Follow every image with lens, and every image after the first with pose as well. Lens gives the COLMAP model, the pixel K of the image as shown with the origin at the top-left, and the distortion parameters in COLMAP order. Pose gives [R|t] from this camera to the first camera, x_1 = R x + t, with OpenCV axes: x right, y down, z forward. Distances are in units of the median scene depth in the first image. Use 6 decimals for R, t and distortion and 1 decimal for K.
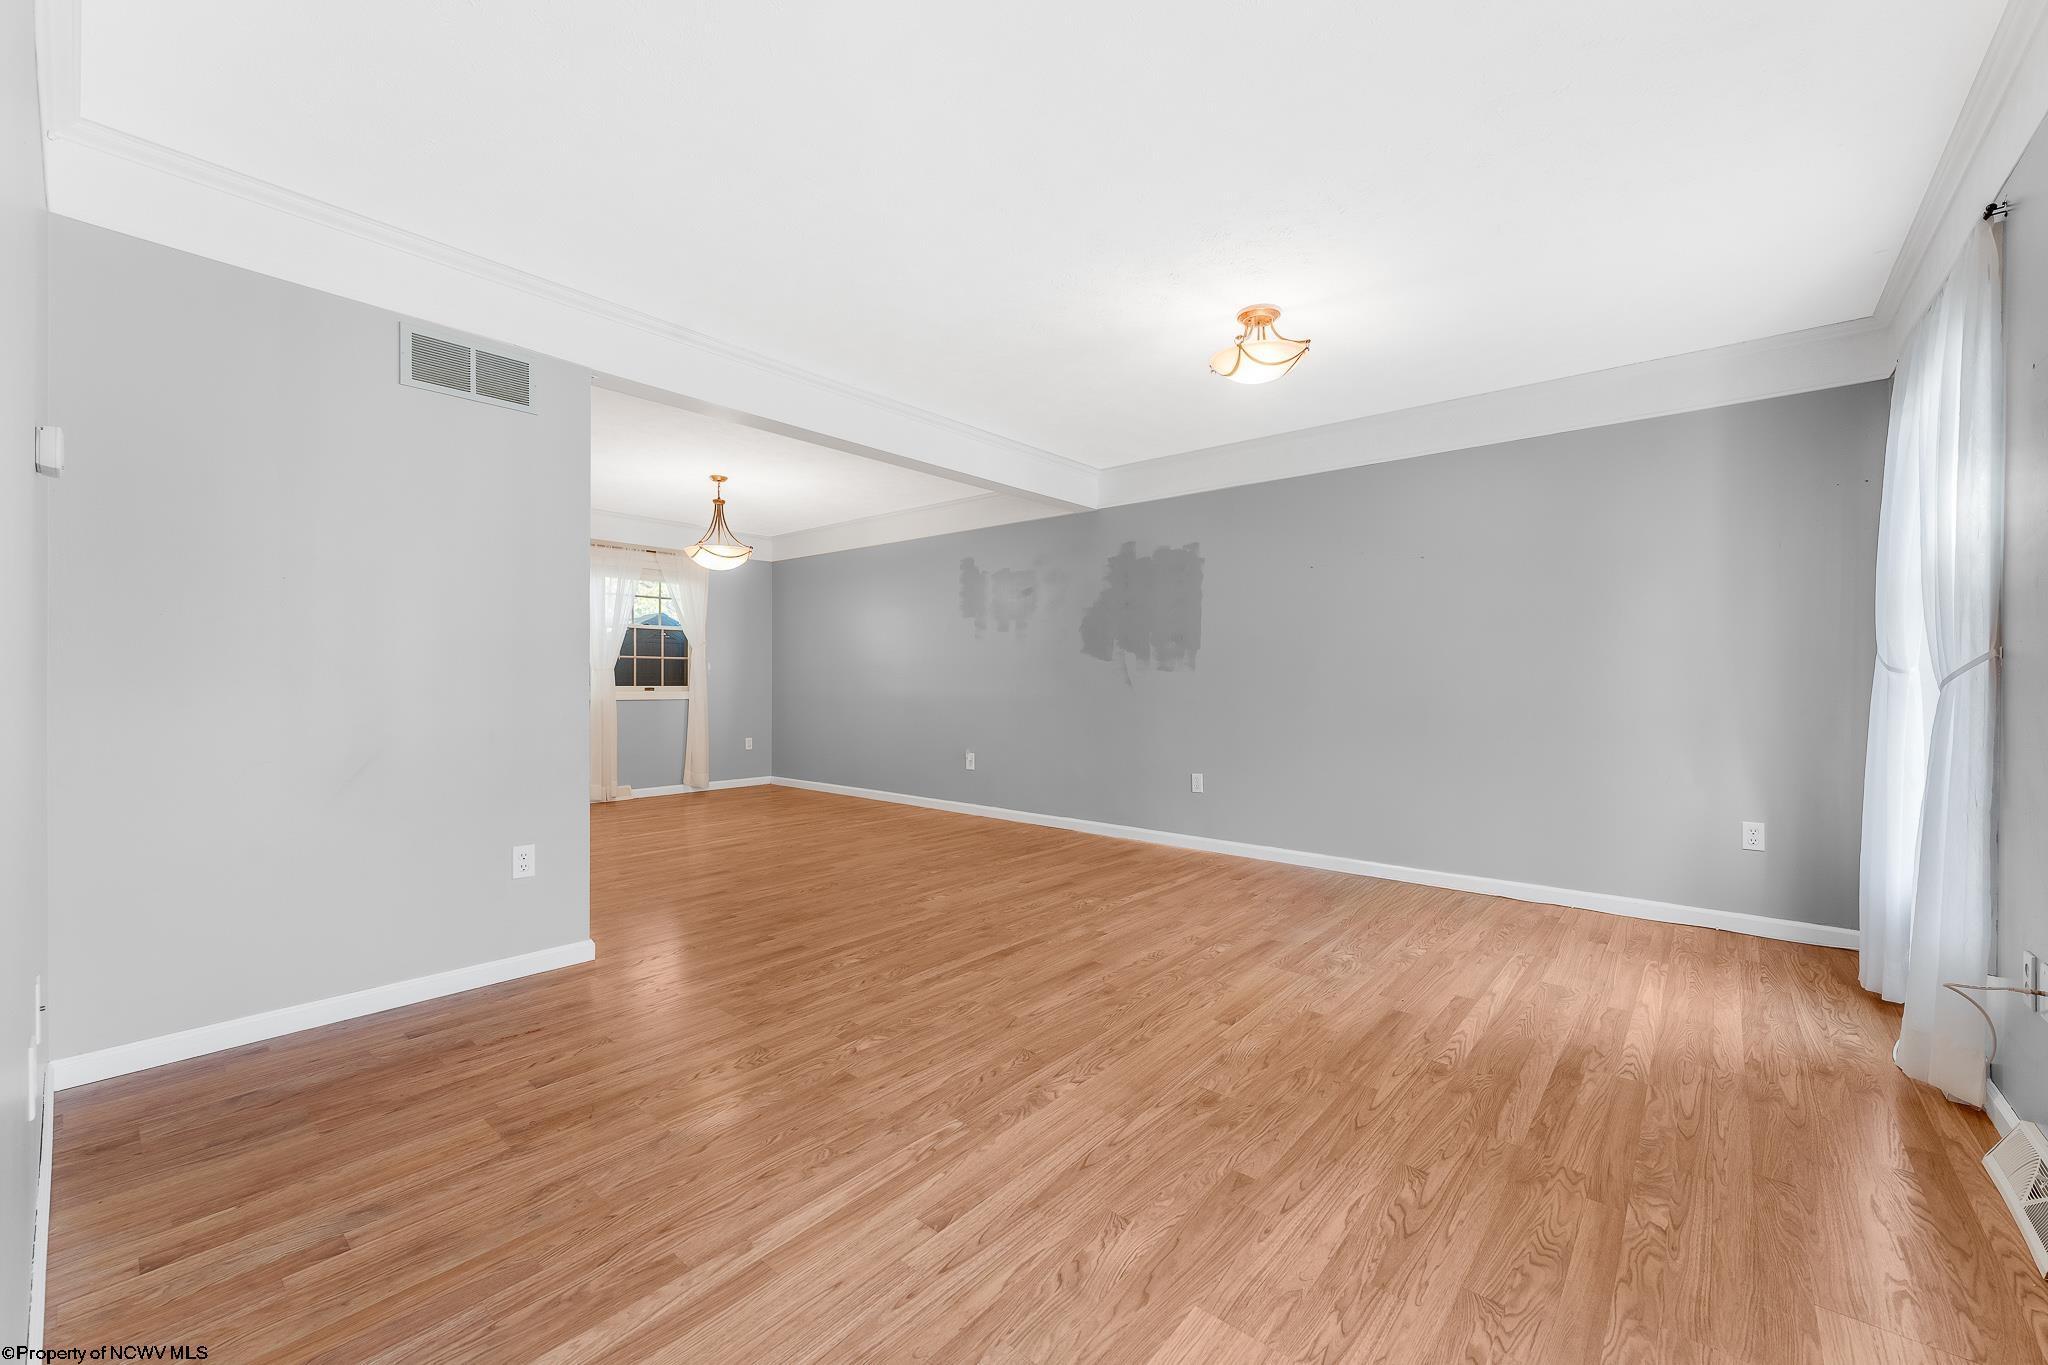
lens RADIAL K [[809.4, 0, 1013.1], [0, 809.4, 676.7], [0, 0, 1]] dist [0.000564, -0.000112]
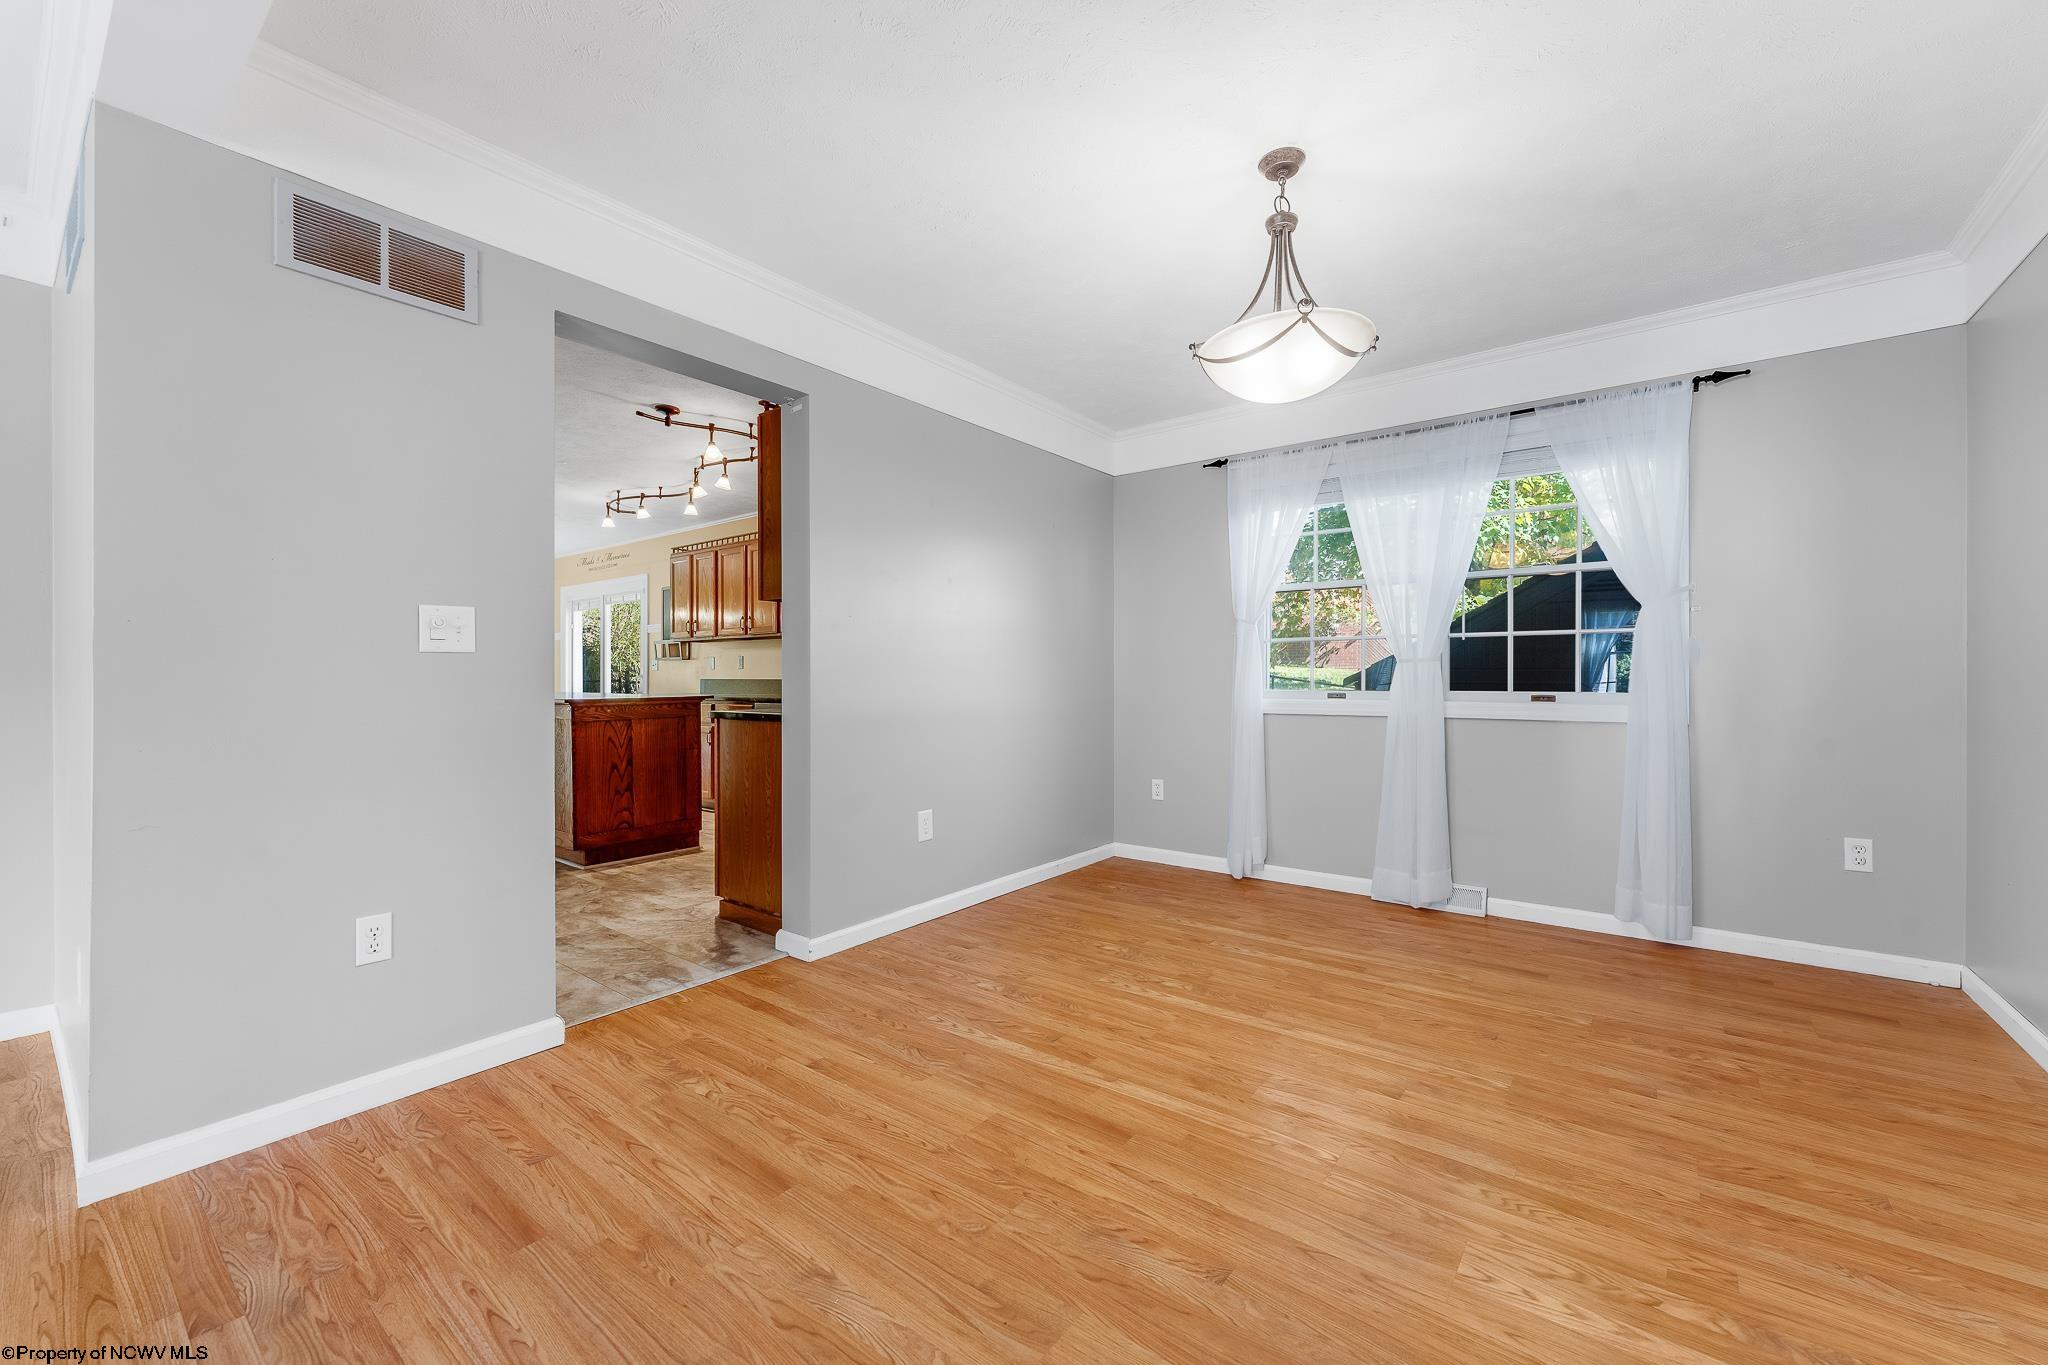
lens RADIAL K [[810.9, 0, 1013.7], [0, 810.9, 672.6], [0, 0, 1]] dist [0.000983, -0.001247]
pose [[0.046918, -0.012360, -0.998822, 0.055727], [0.004721, 0.999915, -0.012152, 0.011174], [0.998888, -0.004146, 0.046972, 2.001965]]
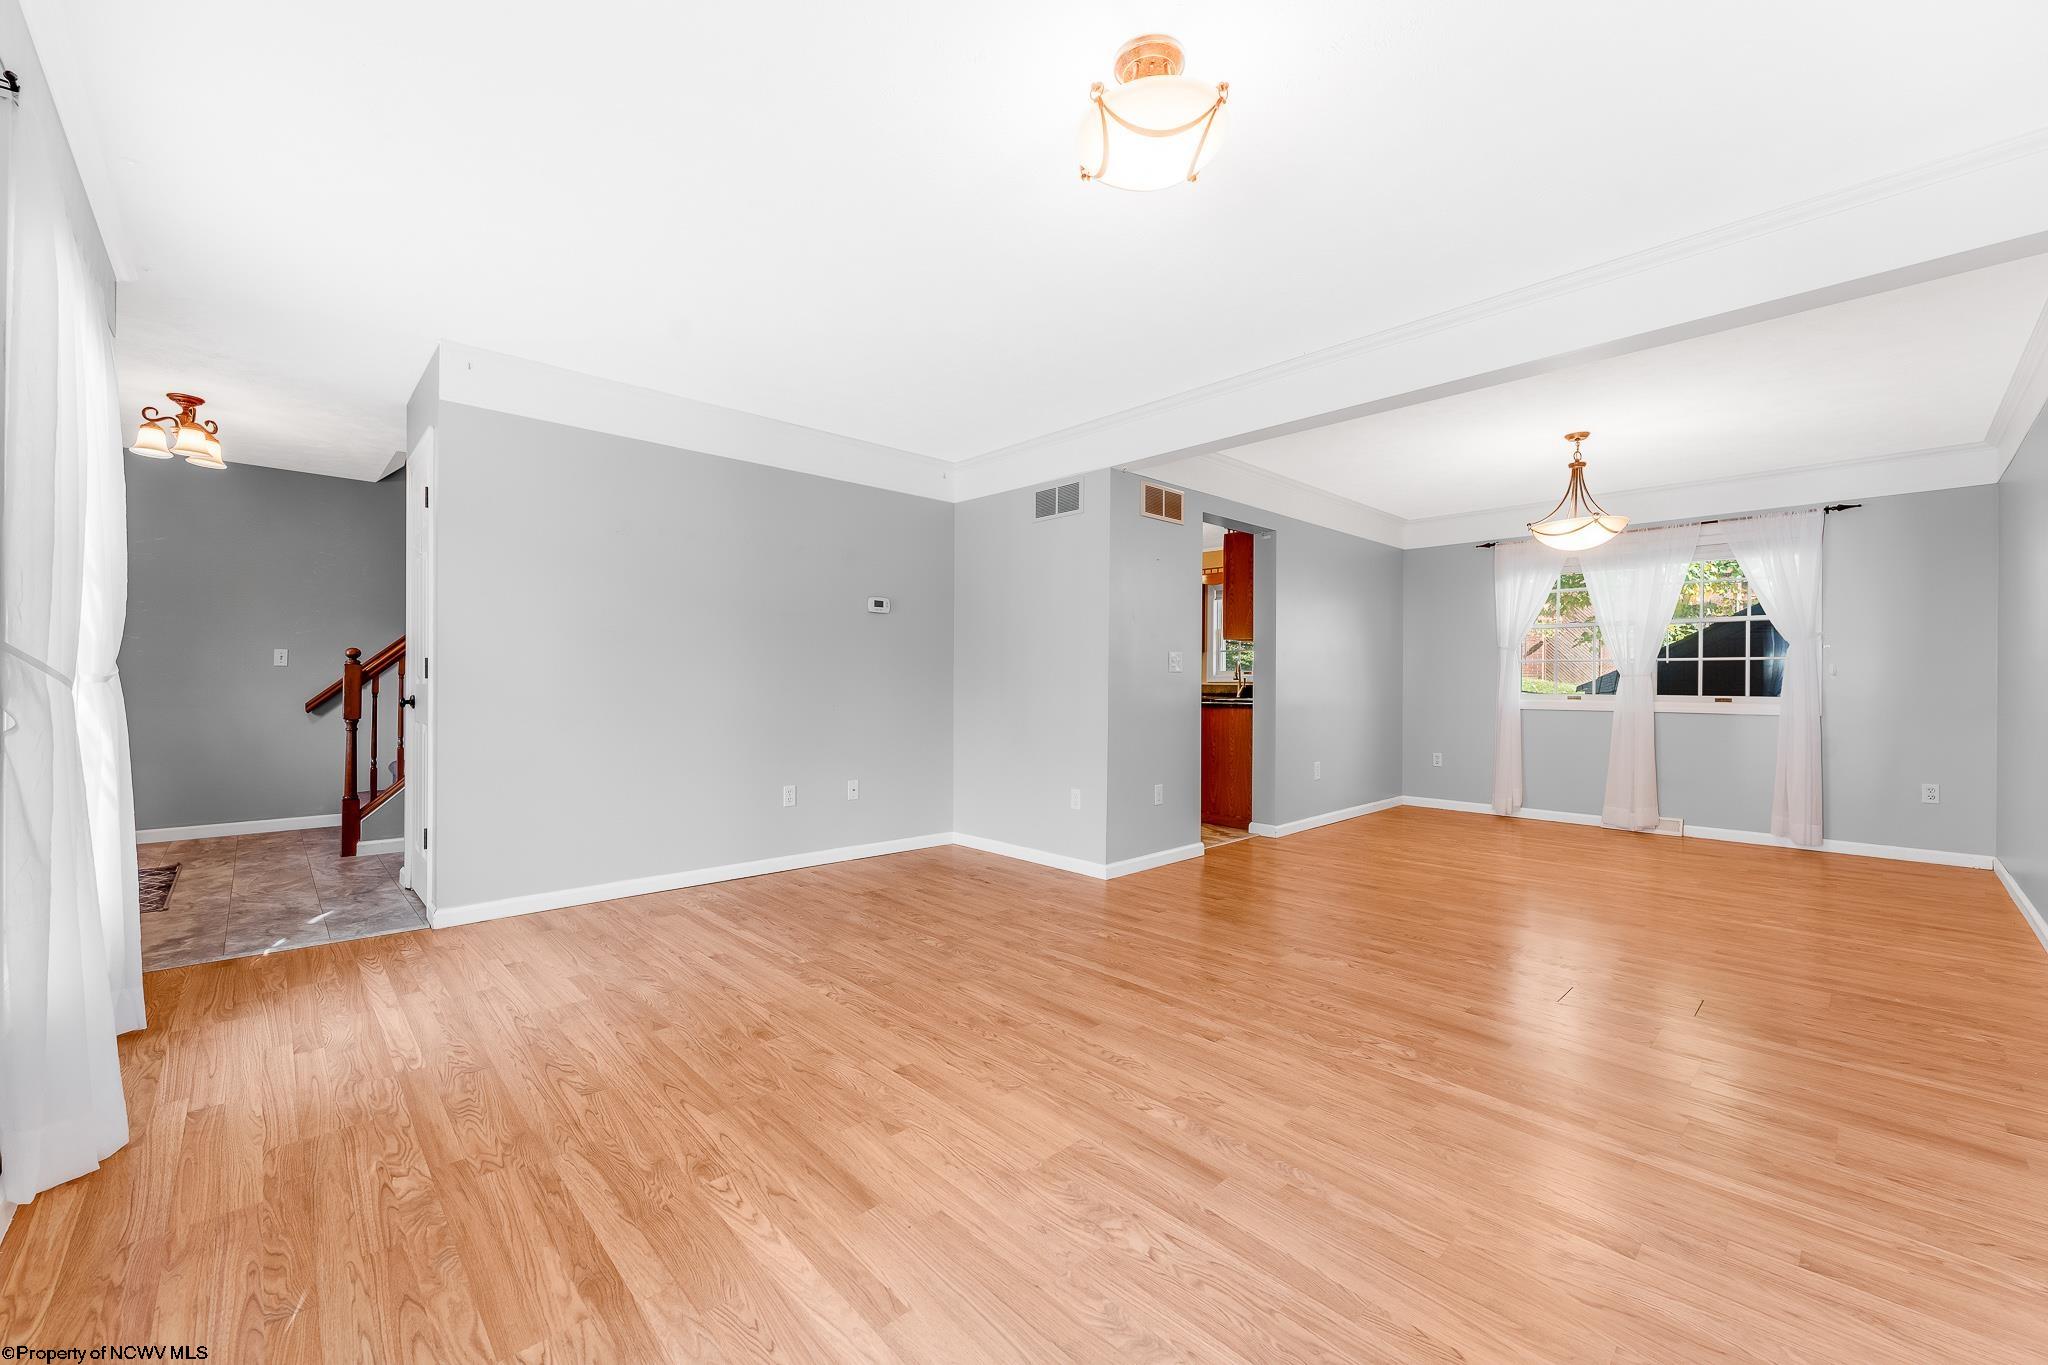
lens RADIAL K [[810.9, 0, 1017.2], [0, 810.9, 677.8], [0, 0, 1]] dist [0.000983, -0.001247]
pose [[-0.102963, -0.012288, -0.994609, 1.162249], [-0.002023, 0.999924, -0.012145, 0.013770], [0.994683, 0.000762, -0.102980, 1.249120]]
